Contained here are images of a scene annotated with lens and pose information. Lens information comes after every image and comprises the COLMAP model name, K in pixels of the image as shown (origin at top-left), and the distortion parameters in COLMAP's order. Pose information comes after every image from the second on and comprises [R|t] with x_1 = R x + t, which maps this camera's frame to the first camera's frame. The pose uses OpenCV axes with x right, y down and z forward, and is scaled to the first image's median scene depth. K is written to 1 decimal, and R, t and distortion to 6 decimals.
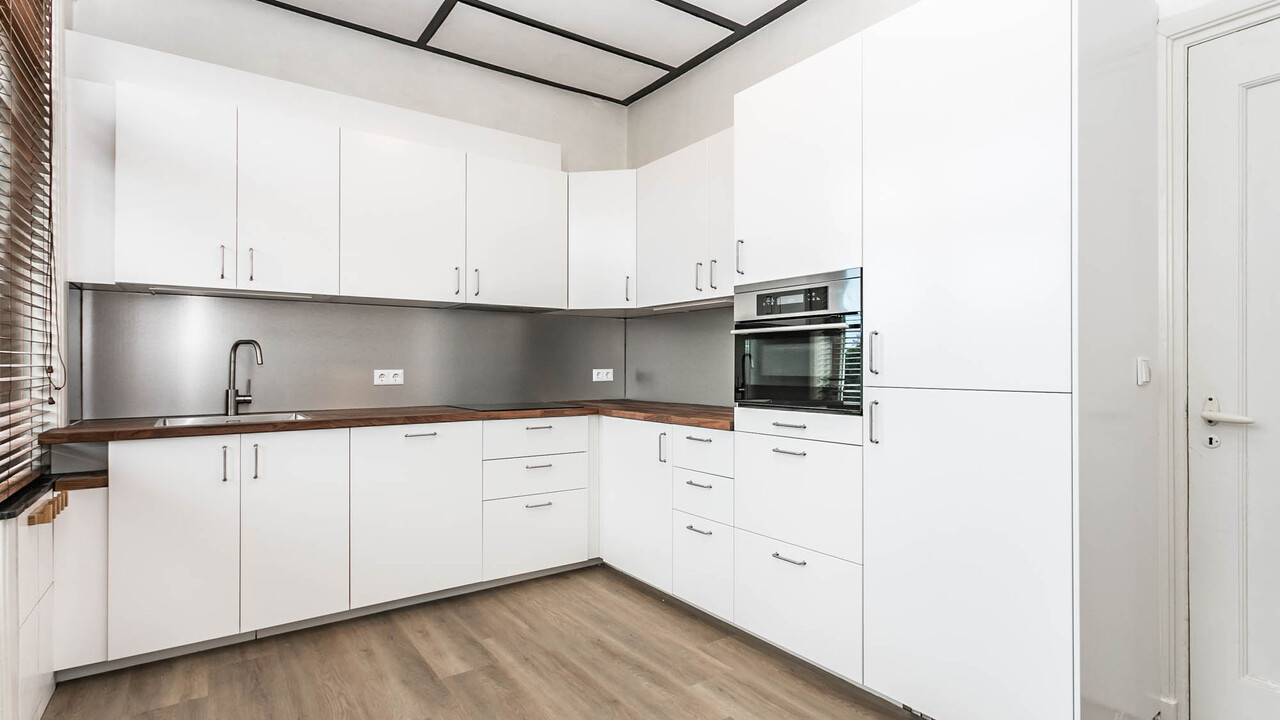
lens RADIAL K [[612.4, 0, 646.5], [0, 612.4, 357.9], [0, 0, 1]] dist [0.008473, 0.000449]
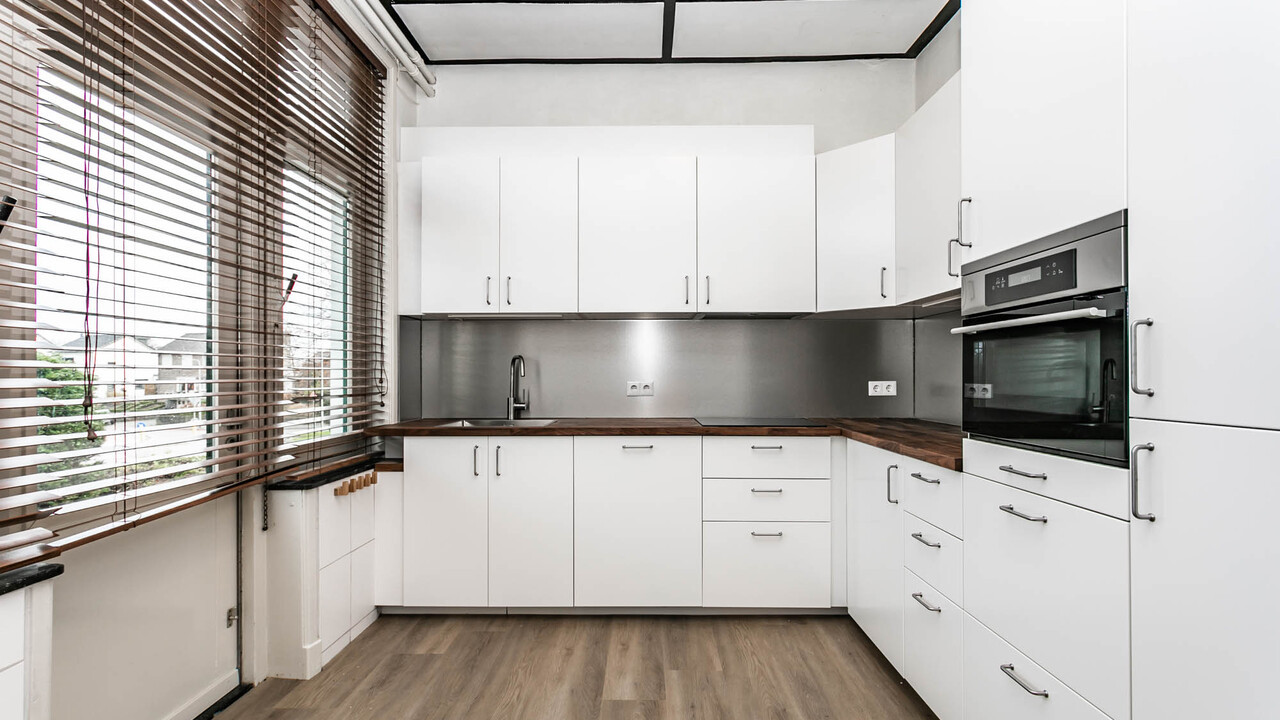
lens RADIAL K [[612.4, 0, 645.9], [0, 612.4, 368.2], [0, 0, 1]] dist [0.008473, 0.000449]
pose [[0.812335, -0.007779, -0.583139, 0.259459], [0.008584, 0.999962, -0.001382, -0.001965], [0.583128, -0.003883, 0.812371, 0.220947]]
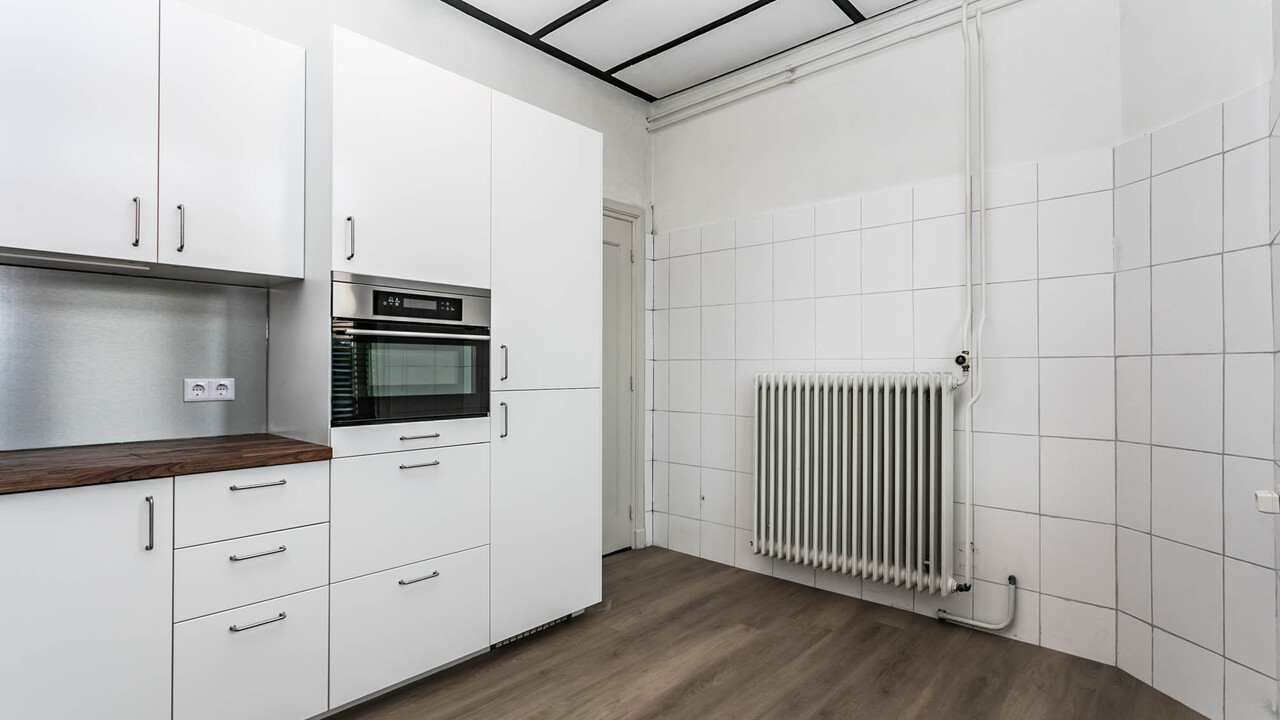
lens RADIAL K [[612.4, 0, 637.4], [0, 612.4, 368.0], [0, 0, 1]] dist [0.008473, 0.000449]
pose [[-0.227008, 0.008802, 0.973853, -0.691428], [-0.005633, 0.999931, -0.010351, 0.010418], [-0.973877, -0.007836, -0.226943, 0.801925]]
